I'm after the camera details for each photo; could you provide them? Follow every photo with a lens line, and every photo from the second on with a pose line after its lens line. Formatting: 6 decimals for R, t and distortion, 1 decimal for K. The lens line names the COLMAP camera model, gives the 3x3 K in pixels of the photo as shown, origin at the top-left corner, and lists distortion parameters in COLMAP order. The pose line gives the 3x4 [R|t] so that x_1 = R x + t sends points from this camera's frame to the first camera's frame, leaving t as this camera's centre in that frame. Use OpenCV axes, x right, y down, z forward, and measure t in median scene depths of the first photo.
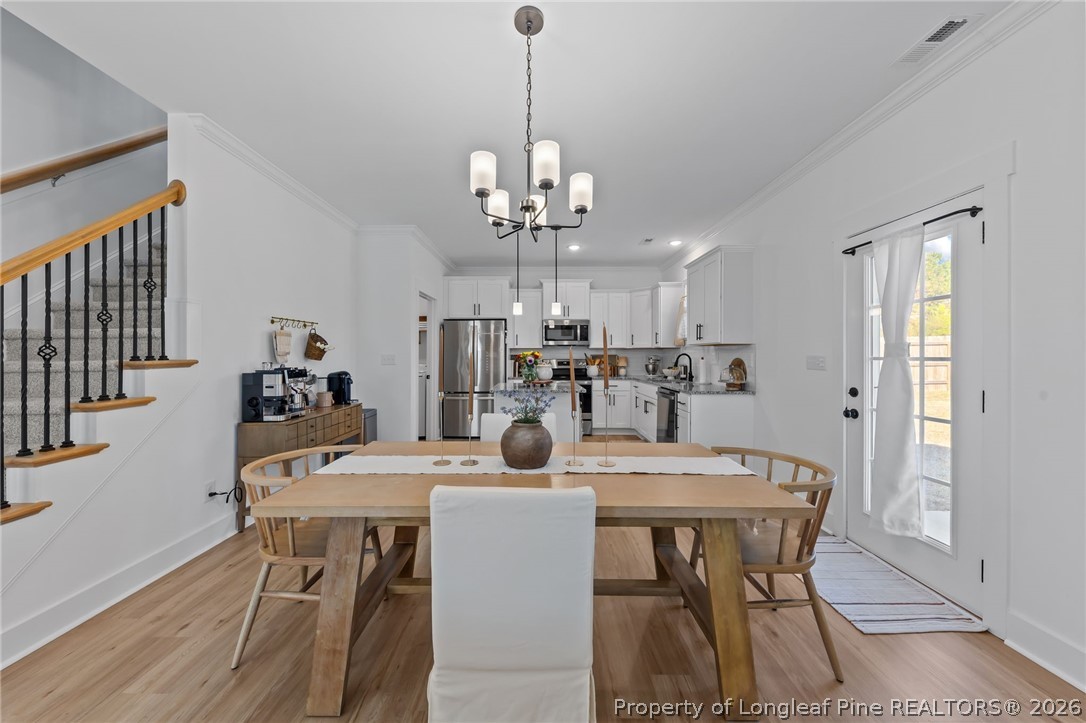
lens RADIAL K [[382.2, 0, 534.4], [0, 382.2, 355.7], [0, 0, 1]] dist [-0.000214, -0.000107]
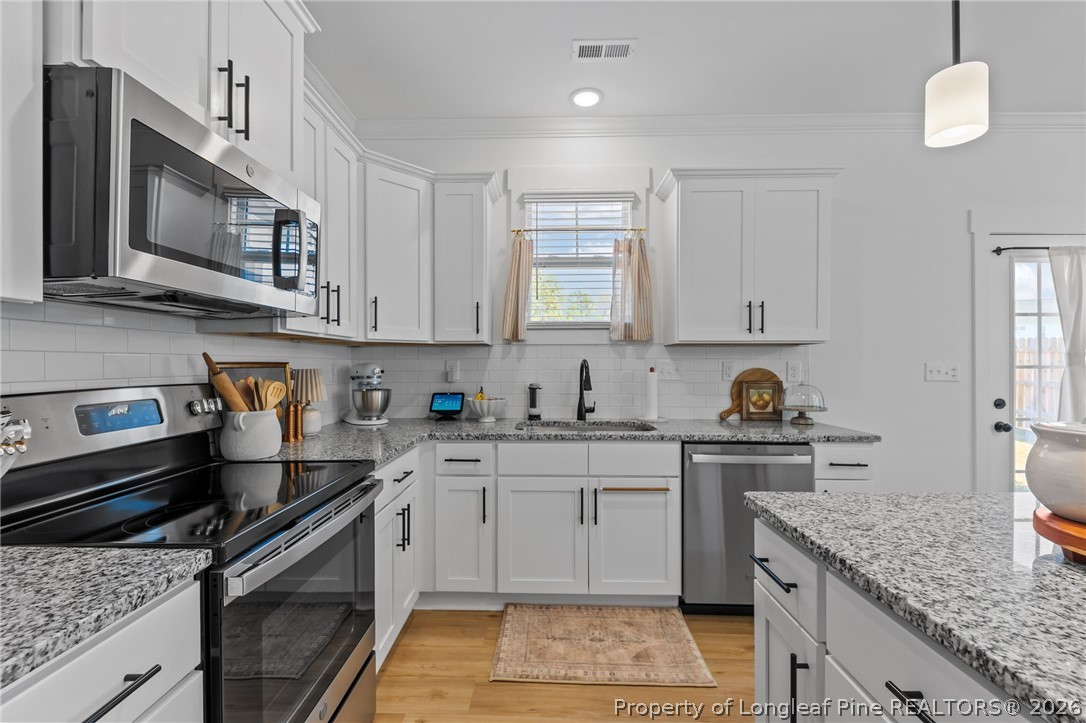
lens RADIAL K [[458.7, 0, 537.6], [0, 458.7, 364.9], [0, 0, 1]] dist [0.003180, 0.000141]
pose [[0.008127, -0.003289, 0.999962, -0.182684], [0.000667, 0.999994, 0.003284, -0.001903], [-0.999967, 0.000640, 0.008129, 1.337727]]
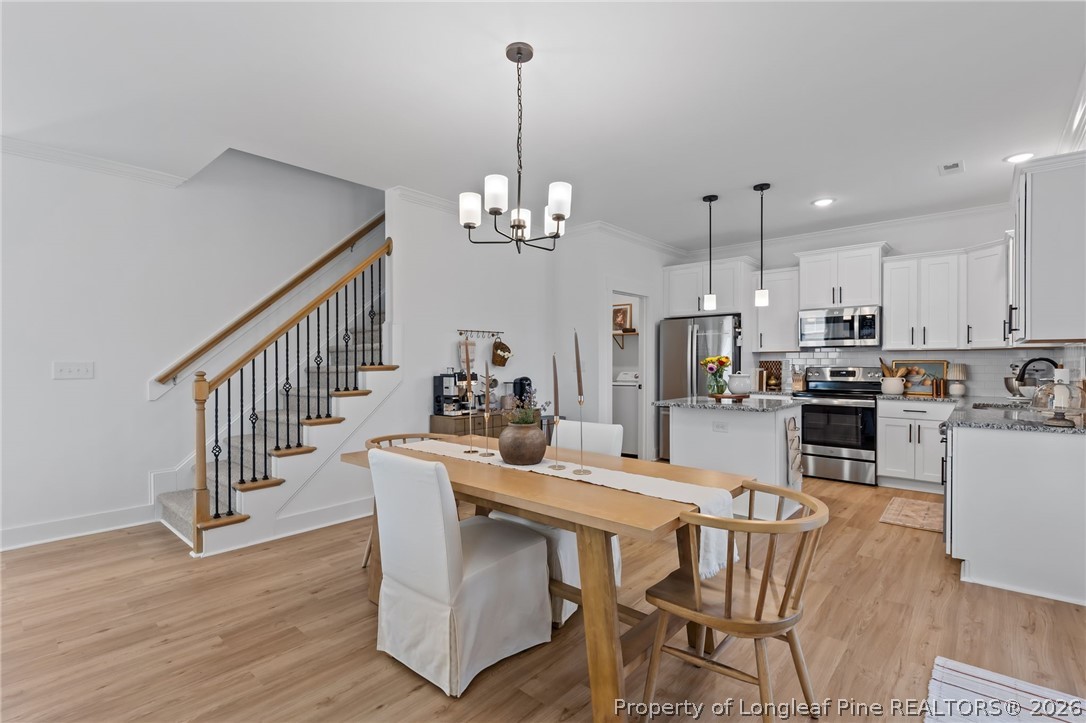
lens RADIAL K [[501.9, 0, 531.0], [0, 501.9, 363.4], [0, 0, 1]] dist [0.004118, -0.000309]
pose [[0.750706, 0.001577, -0.660634, 0.406242], [0.000675, 0.999995, 0.003155, -0.000874], [0.660636, -0.002814, 0.750701, -0.024276]]
